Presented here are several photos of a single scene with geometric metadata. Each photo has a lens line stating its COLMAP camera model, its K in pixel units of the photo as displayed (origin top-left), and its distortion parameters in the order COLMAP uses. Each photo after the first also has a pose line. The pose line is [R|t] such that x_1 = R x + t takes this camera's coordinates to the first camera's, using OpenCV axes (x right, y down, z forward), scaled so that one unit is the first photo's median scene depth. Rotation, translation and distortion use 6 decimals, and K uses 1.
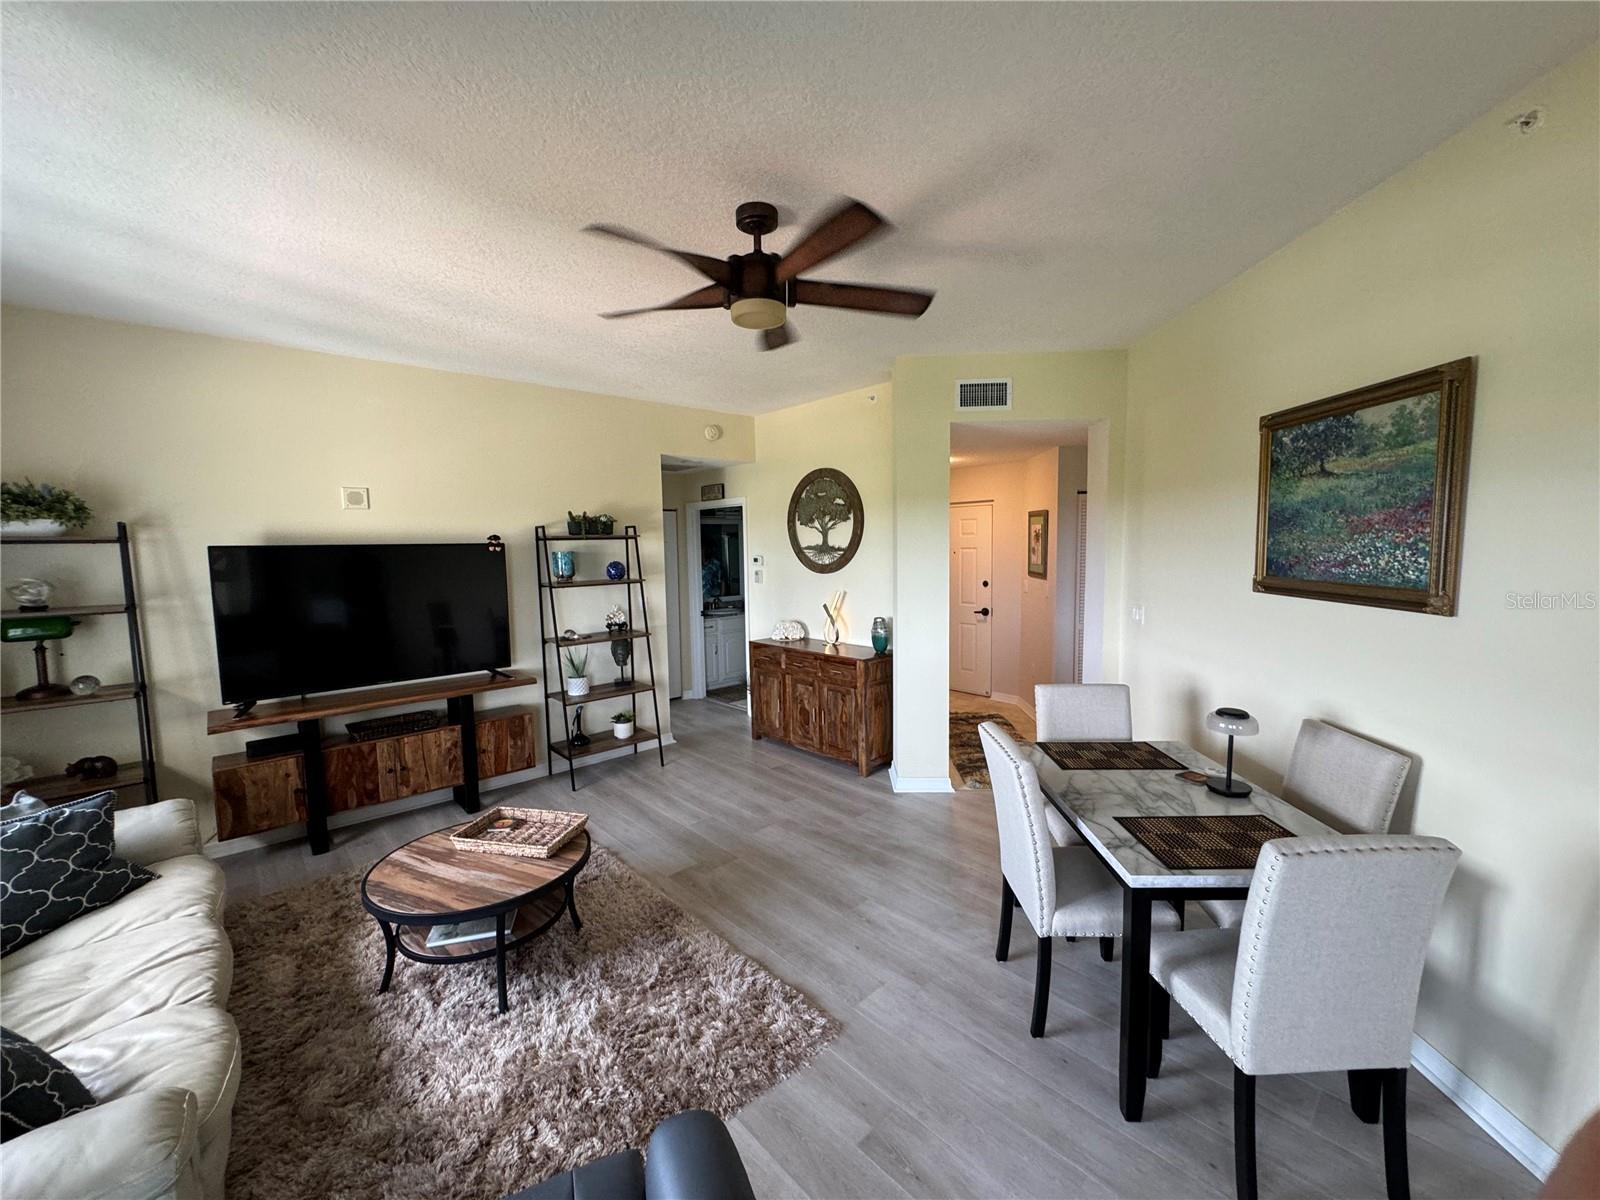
lens RADIAL K [[634.5, 0, 799.5], [0, 634.5, 599.1], [0, 0, 1]] dist [-0.003161, 0.000422]
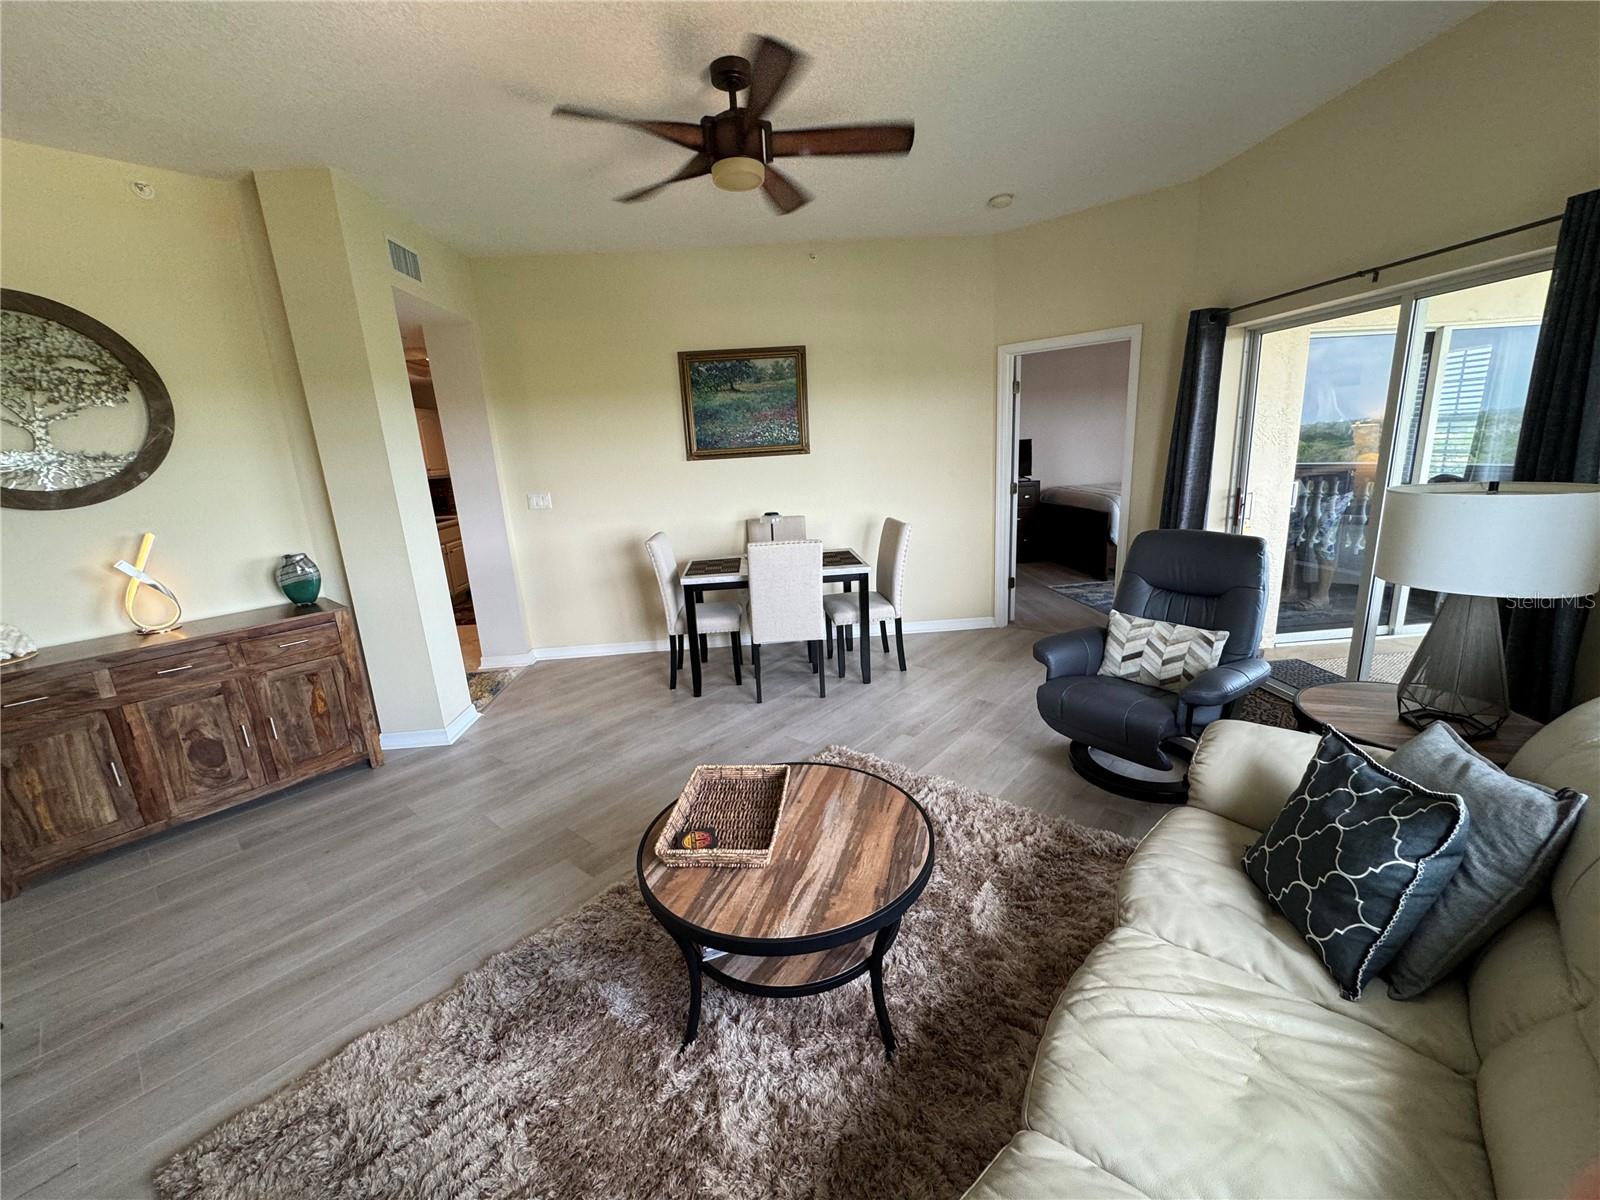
lens RADIAL K [[634.5, 0, 796.8], [0, 634.5, 599.5], [0, 0, 1]] dist [-0.003161, 0.000422]
pose [[-0.106582, -0.212982, 0.971225, -1.141848], [0.149007, 0.962337, 0.227385, 0.002988], [-0.983075, 0.168955, -0.070832, 1.011104]]
